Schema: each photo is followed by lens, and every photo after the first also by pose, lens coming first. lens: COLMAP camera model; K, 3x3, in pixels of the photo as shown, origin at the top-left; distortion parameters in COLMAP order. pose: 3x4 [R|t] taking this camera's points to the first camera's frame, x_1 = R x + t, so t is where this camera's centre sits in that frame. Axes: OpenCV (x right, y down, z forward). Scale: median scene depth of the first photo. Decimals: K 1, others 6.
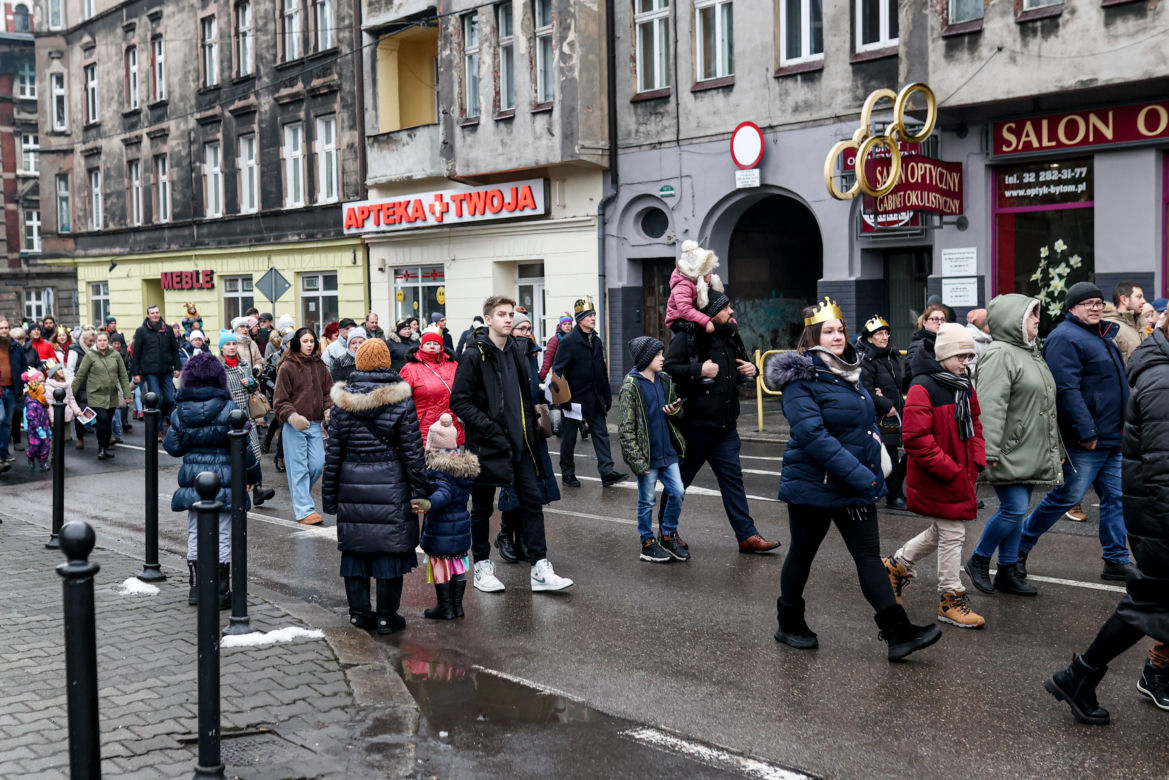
lens RADIAL K [[1429.8, 0, 584.5], [0, 1429.8, 390.0], [0, 0, 1]] dist [-0.036361, 0.002315]
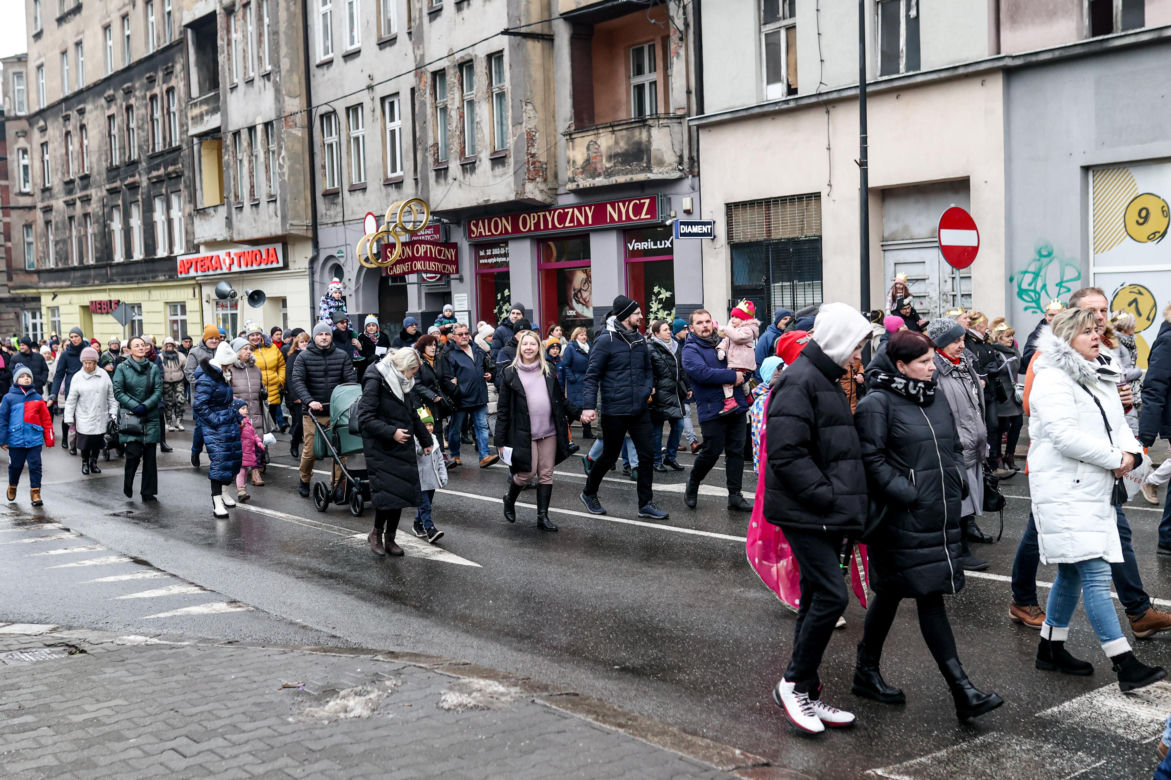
lens RADIAL K [[1322.9, 0, 585.5], [0, 1322.9, 390.0], [0, 0, 1]] dist [-0.035176, 0.037167]
pose [[0.999822, -0.009632, -0.016231, 0.232777], [0.009634, 0.999954, 0.000037, 0.007474], [0.016230, -0.000194, 0.999868, -0.288484]]
